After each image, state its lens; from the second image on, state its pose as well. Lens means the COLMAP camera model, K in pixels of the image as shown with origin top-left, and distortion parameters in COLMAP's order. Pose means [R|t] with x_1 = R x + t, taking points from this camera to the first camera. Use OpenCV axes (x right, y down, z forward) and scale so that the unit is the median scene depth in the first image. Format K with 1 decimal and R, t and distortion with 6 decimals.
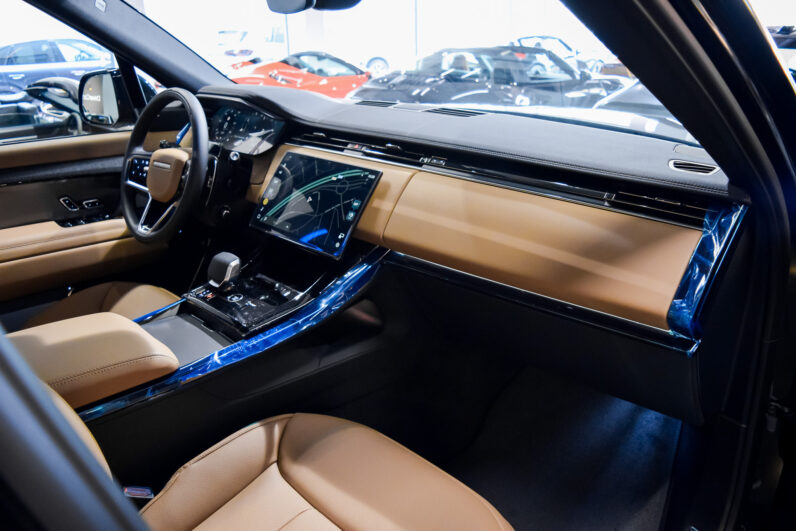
lens RADIAL K [[627.2, 0, 398.0], [0, 627.2, 265.5], [0, 0, 1]] dist [-0.085060, 0.007622]
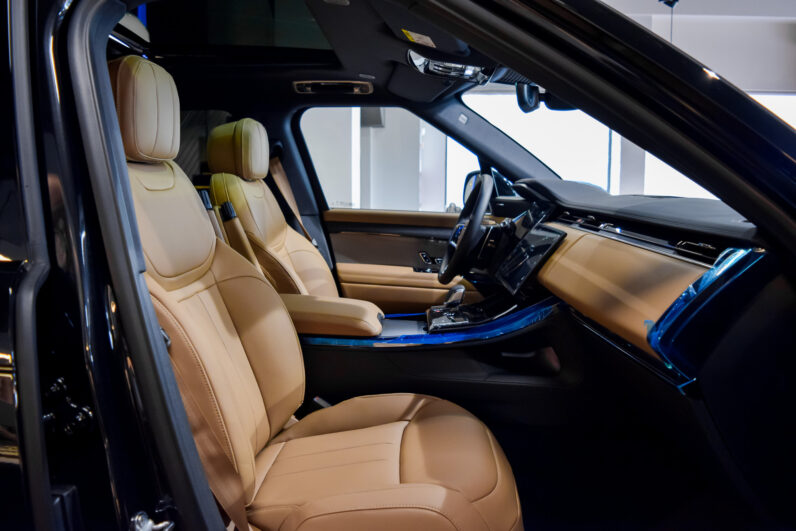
lens RADIAL K [[627.2, 0, 398.0], [0, 627.2, 265.5], [0, 0, 1]] dist [-0.085060, 0.007622]
pose [[0.696257, 0.118023, -0.708023, 0.611820], [-0.283857, 0.951256, -0.120571, 0.149549], [0.659281, 0.284926, 0.695820, -0.034194]]
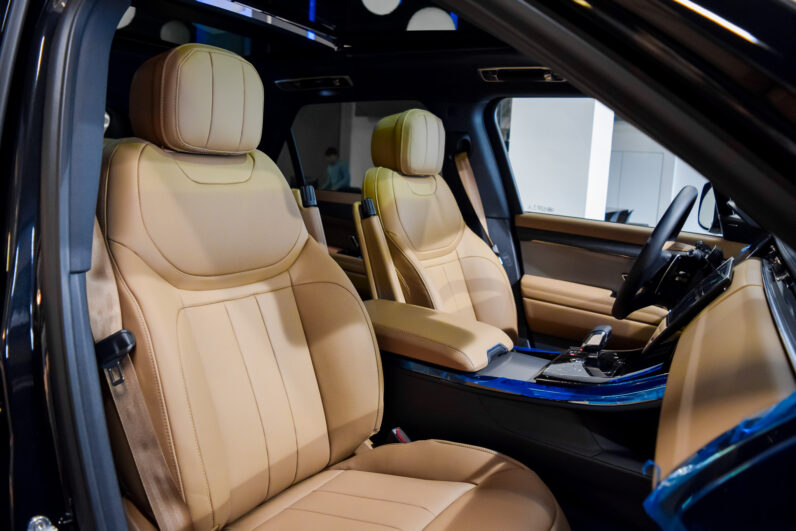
lens RADIAL K [[627.2, 0, 398.0], [0, 627.2, 265.5], [0, 0, 1]] dist [-0.085060, 0.007622]
pose [[0.261394, 0.184592, -0.947417, 0.630954], [-0.409400, 0.910082, 0.064364, -0.037260], [0.874108, 0.371049, 0.313462, 0.358904]]
